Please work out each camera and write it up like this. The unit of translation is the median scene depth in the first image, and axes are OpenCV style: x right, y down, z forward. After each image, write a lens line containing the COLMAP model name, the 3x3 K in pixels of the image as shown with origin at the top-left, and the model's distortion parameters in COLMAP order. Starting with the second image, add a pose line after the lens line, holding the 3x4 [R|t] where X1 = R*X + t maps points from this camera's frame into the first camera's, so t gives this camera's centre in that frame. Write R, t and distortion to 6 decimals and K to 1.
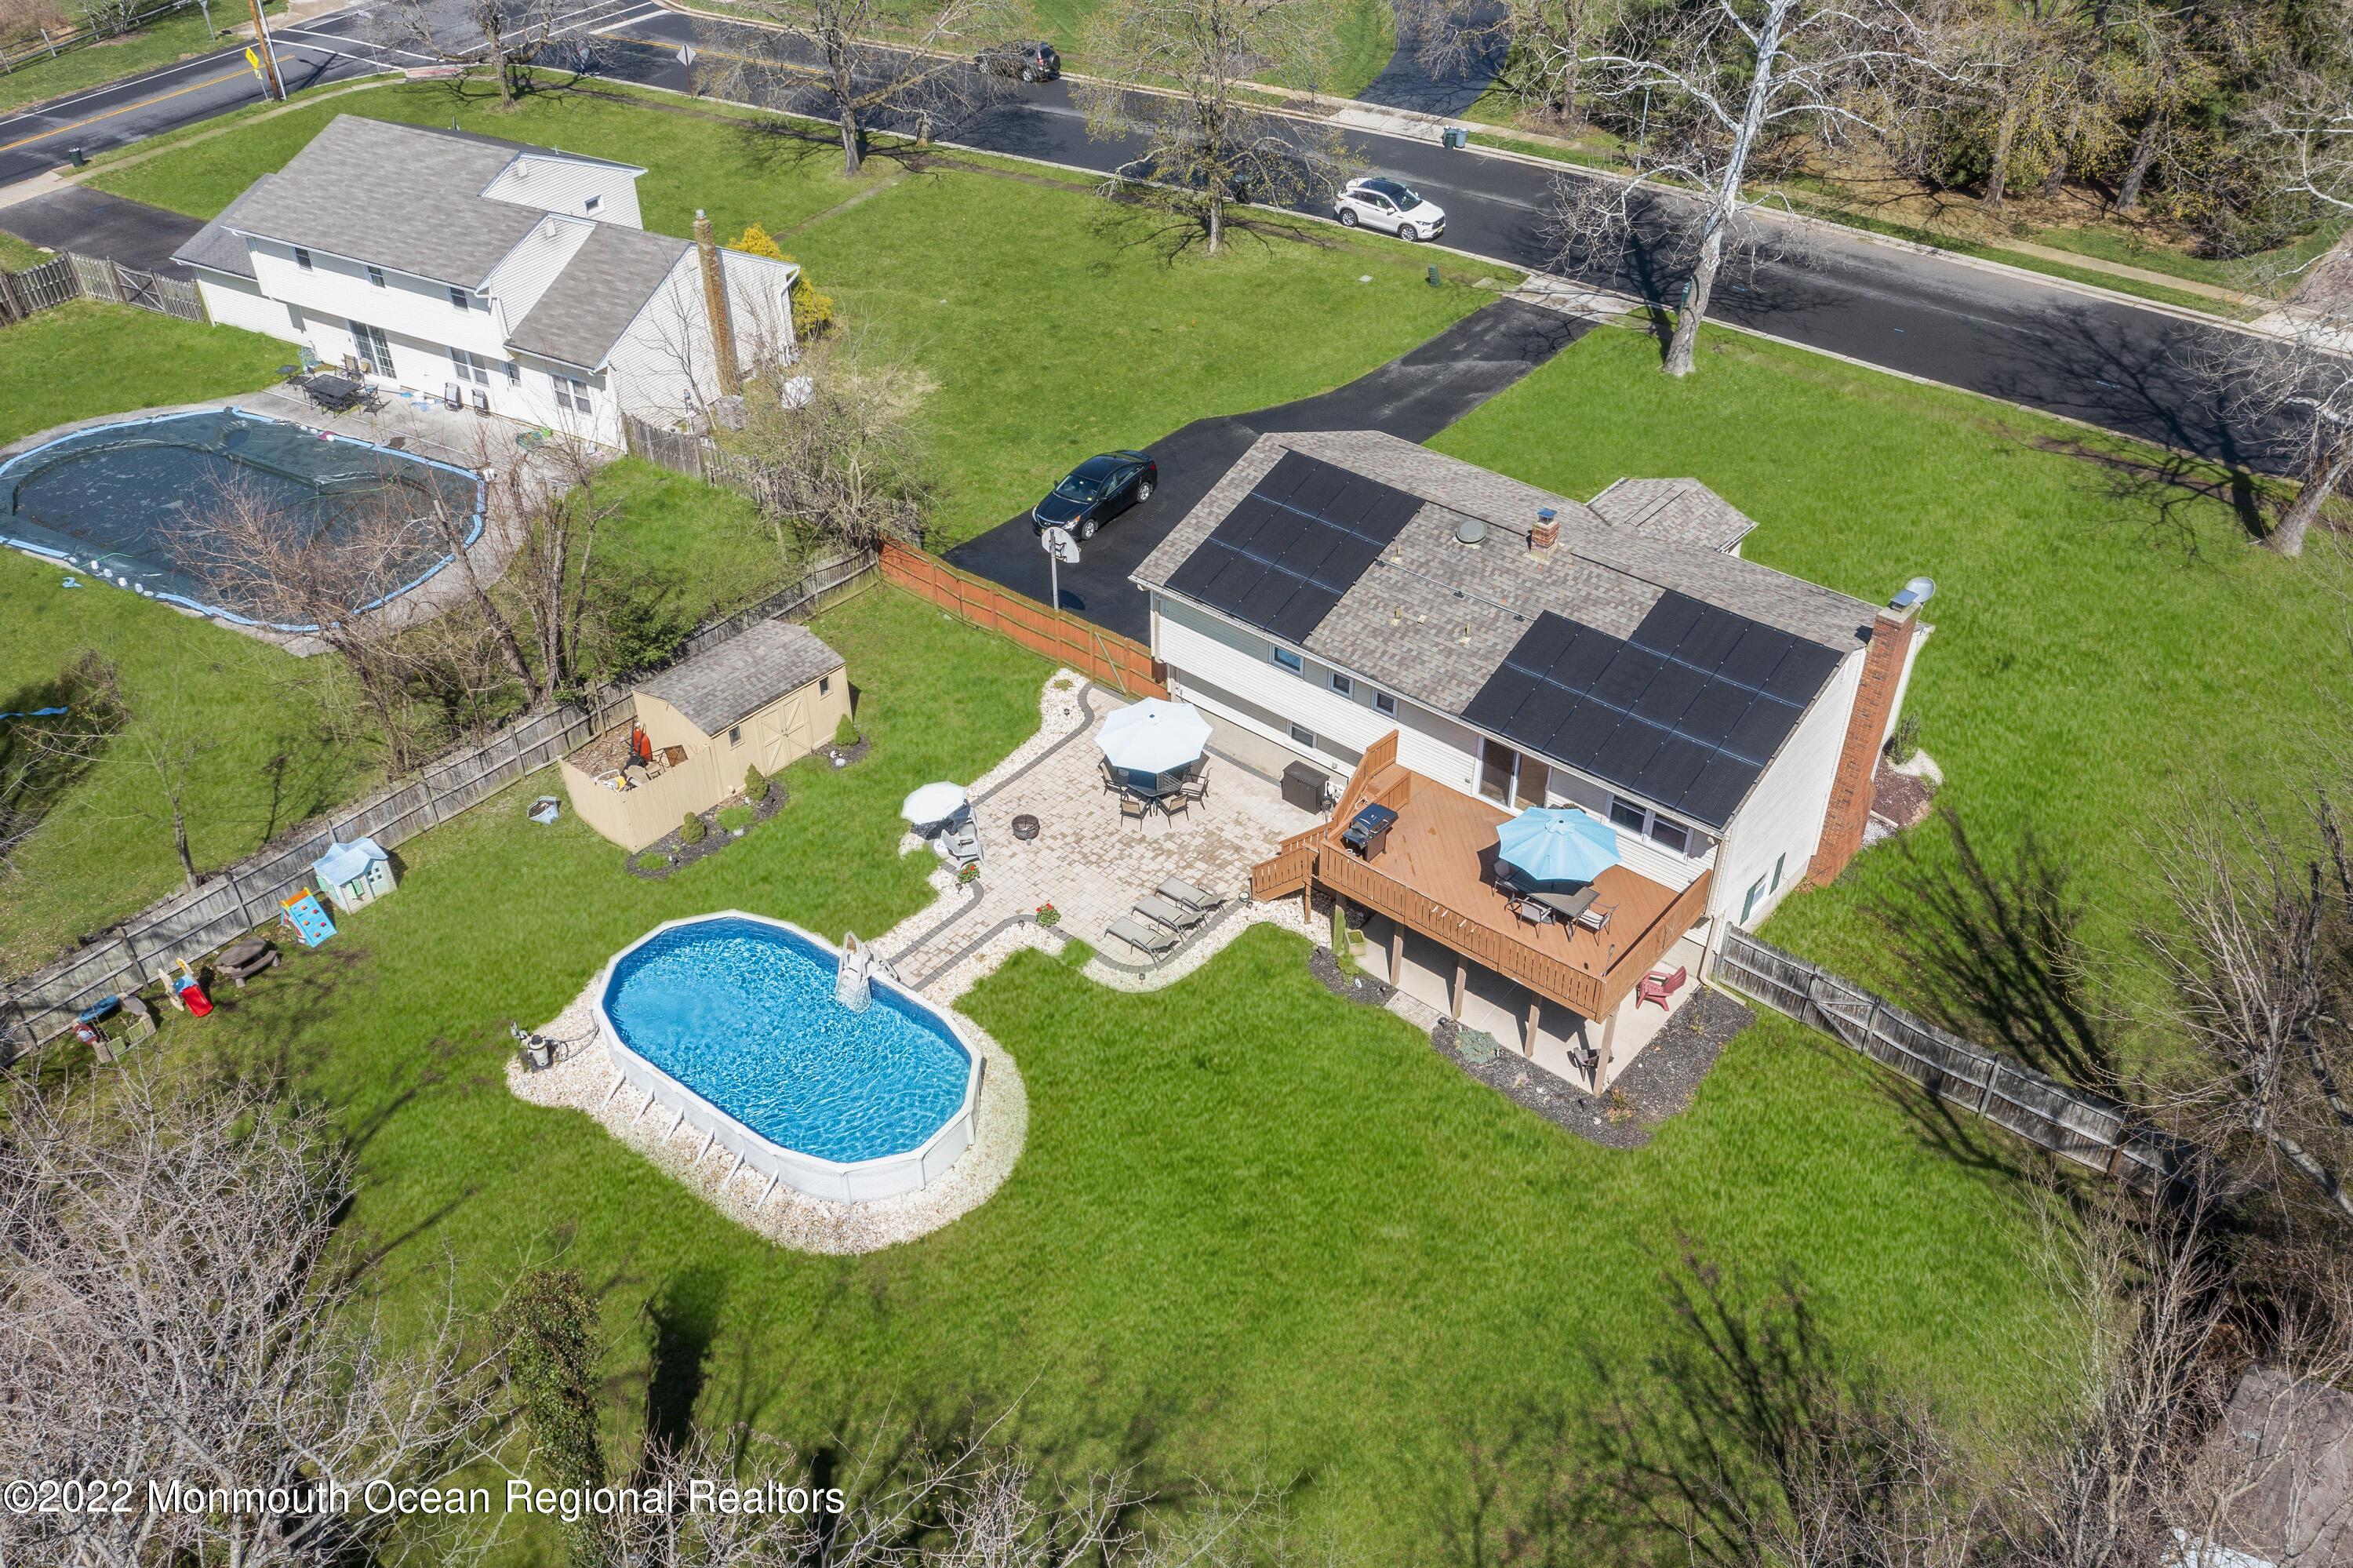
lens RADIAL K [[1854.0, 0, 1176.5], [0, 1854.0, 784.0], [0, 0, 1]] dist [0.002538, 0.005607]
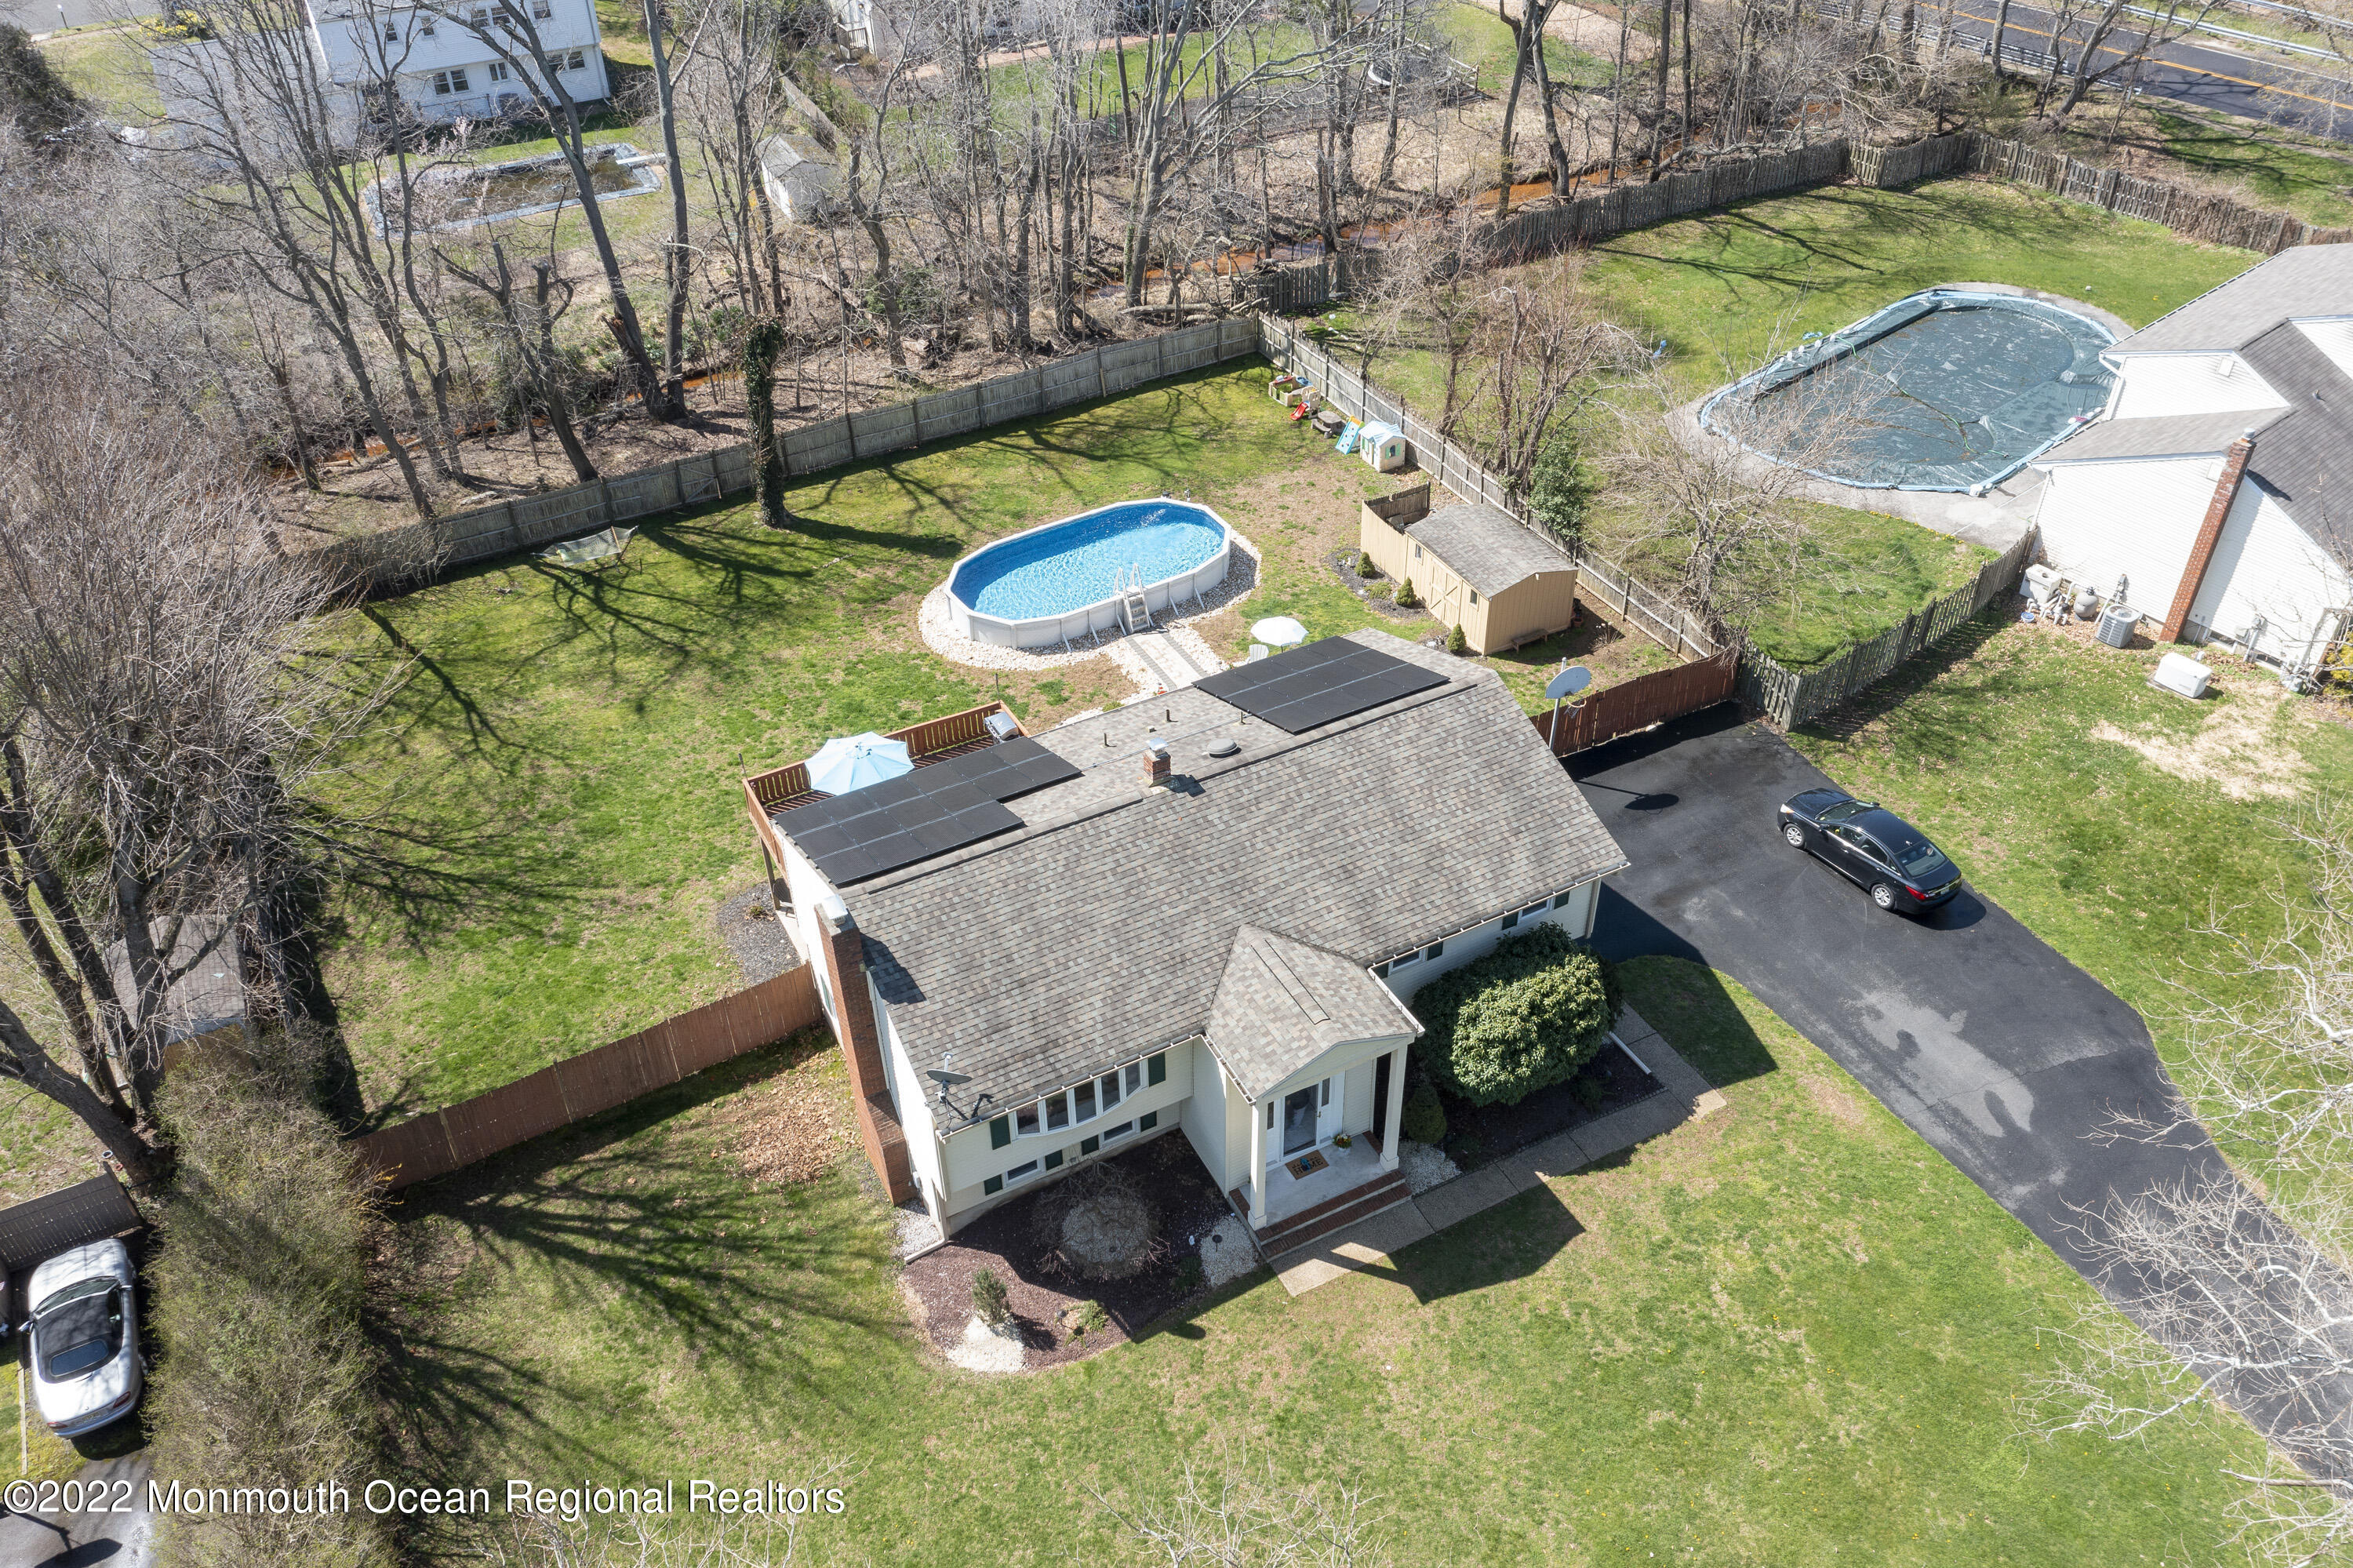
lens RADIAL K [[1854.0, 0, 1176.5], [0, 1854.0, 784.0], [0, 0, 1]] dist [0.002538, 0.005607]
pose [[-0.371354, 0.590044, -0.716898, 0.821123], [-0.534694, 0.495330, 0.684654, -0.730920], [0.759077, 0.637571, 0.131550, 0.844556]]
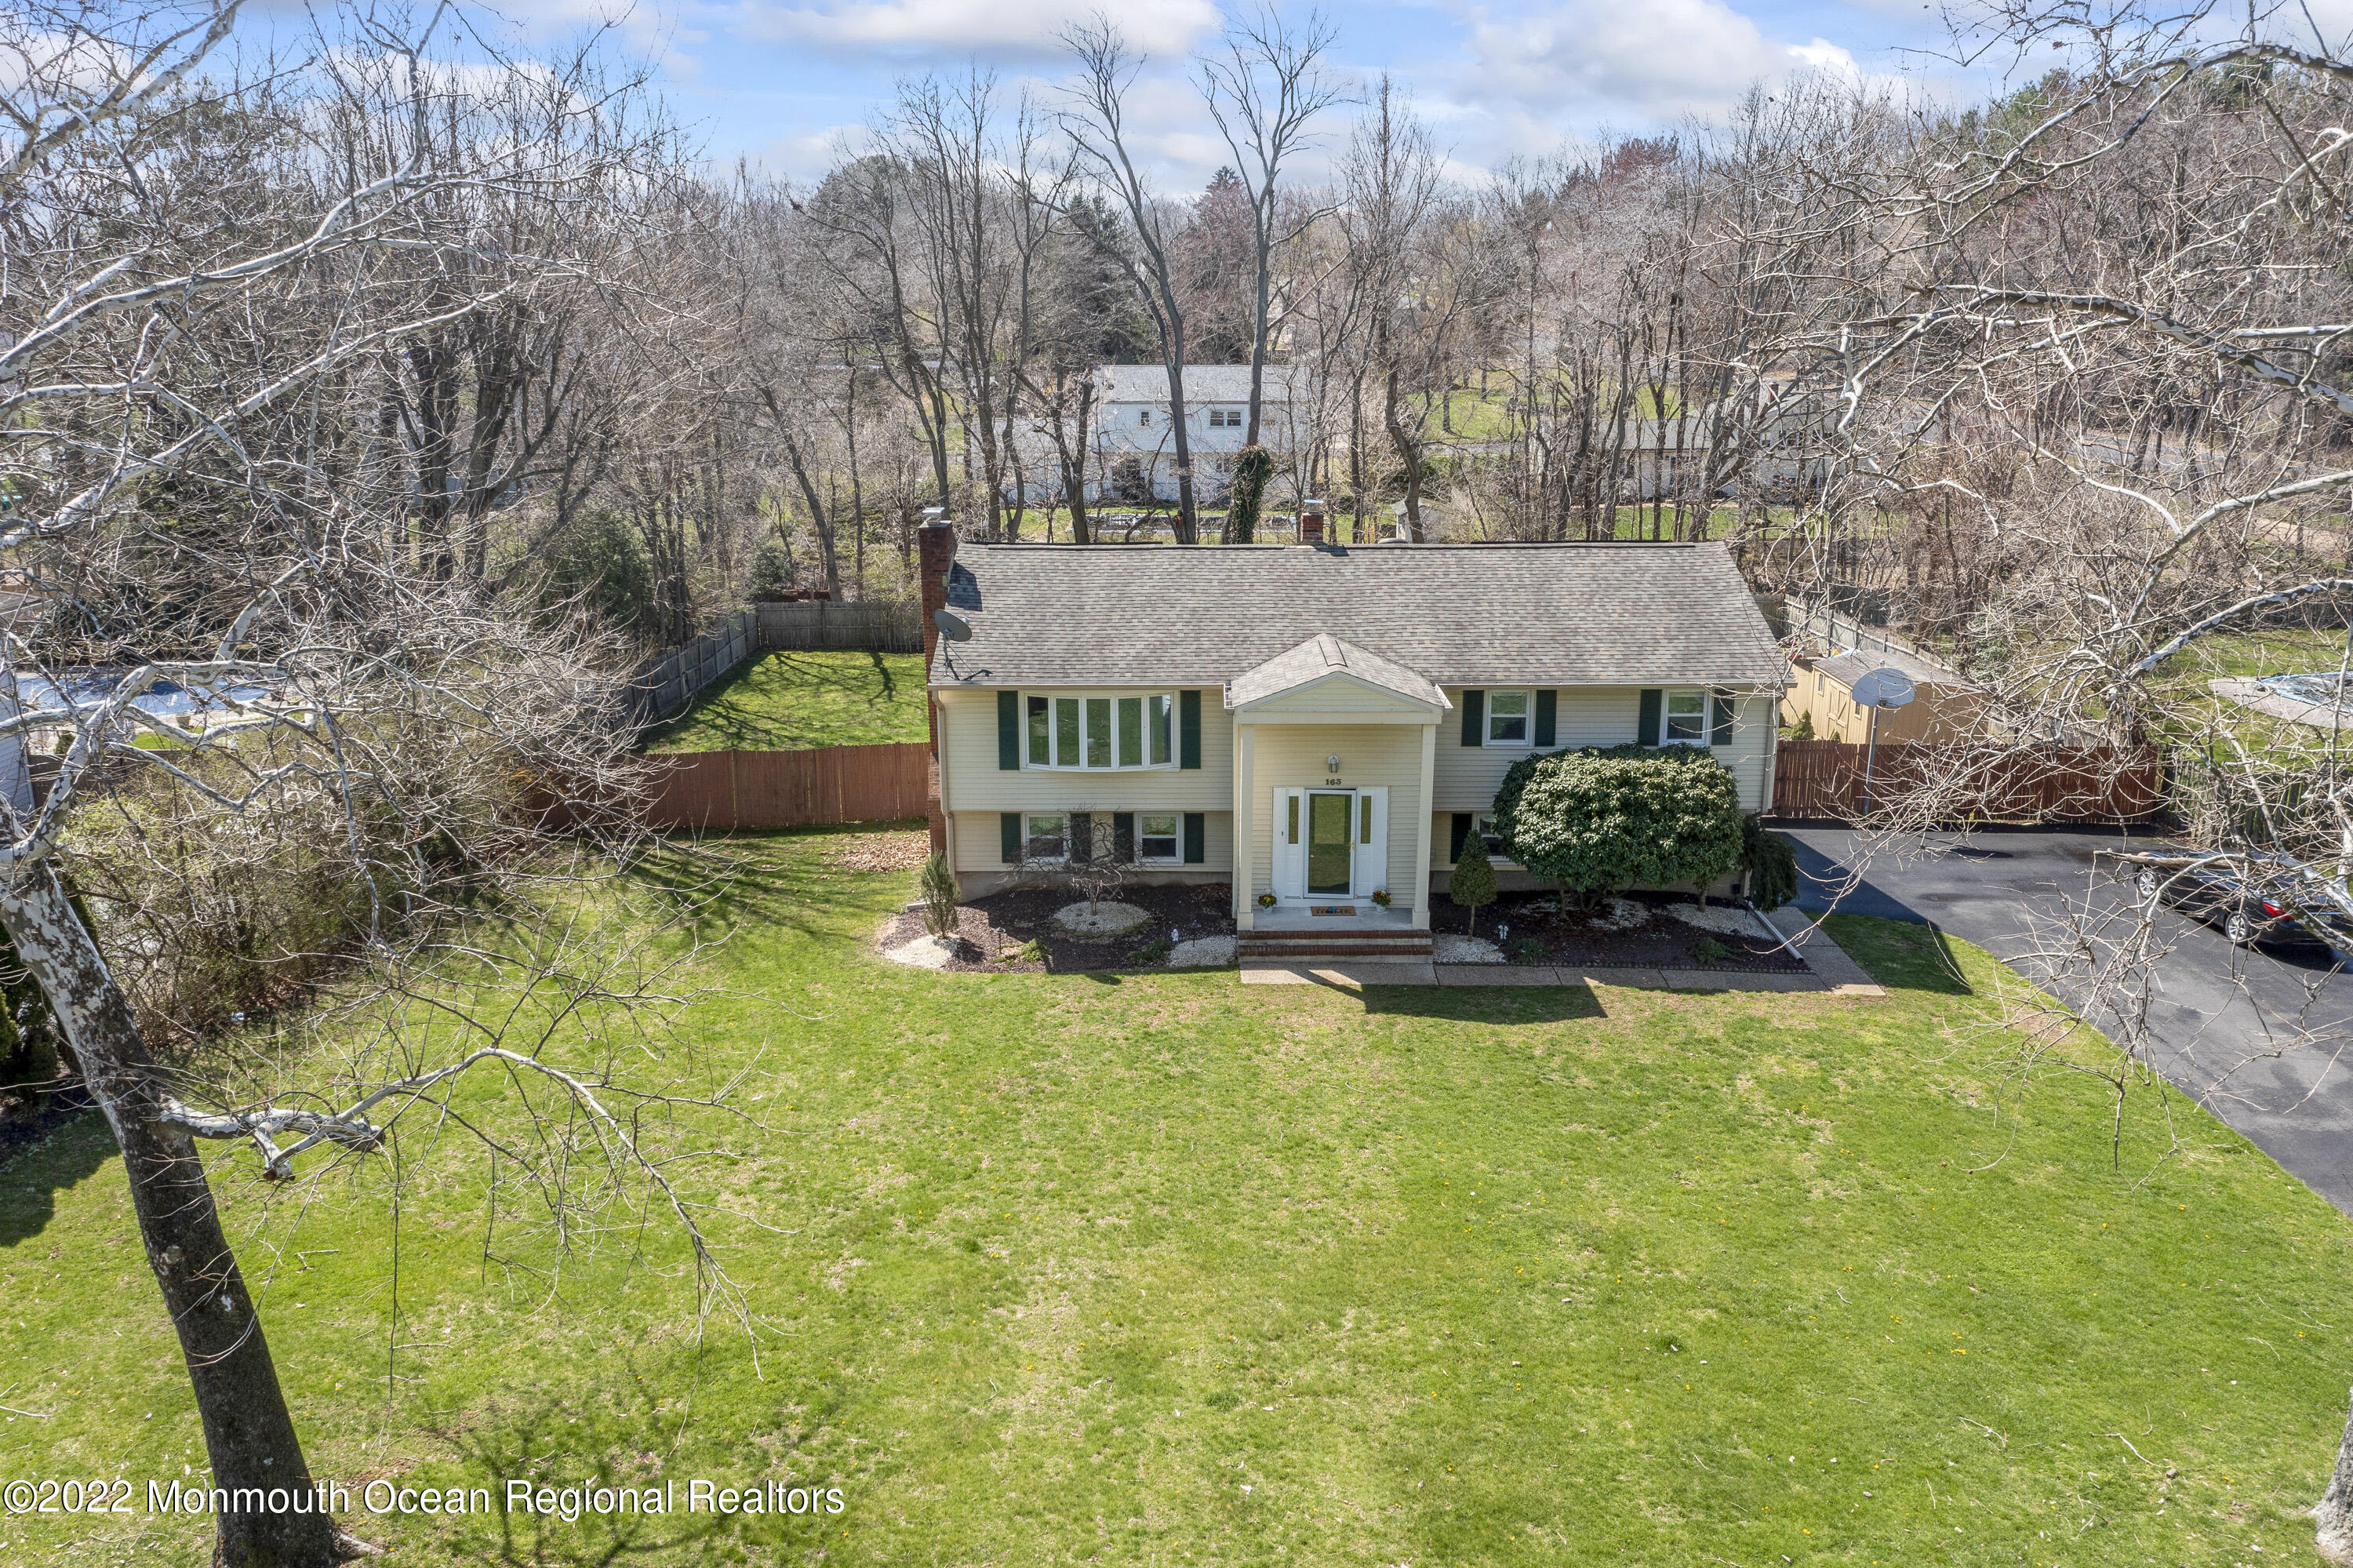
lens RADIAL K [[1854.0, 0, 1176.5], [0, 1854.0, 784.0], [0, 0, 1]] dist [0.002538, 0.005607]
pose [[-0.763413, 0.175641, -0.621572, 0.795667], [-0.376447, 0.660996, 0.649132, -0.586964], [0.524870, 0.729544, -0.438494, 1.380252]]
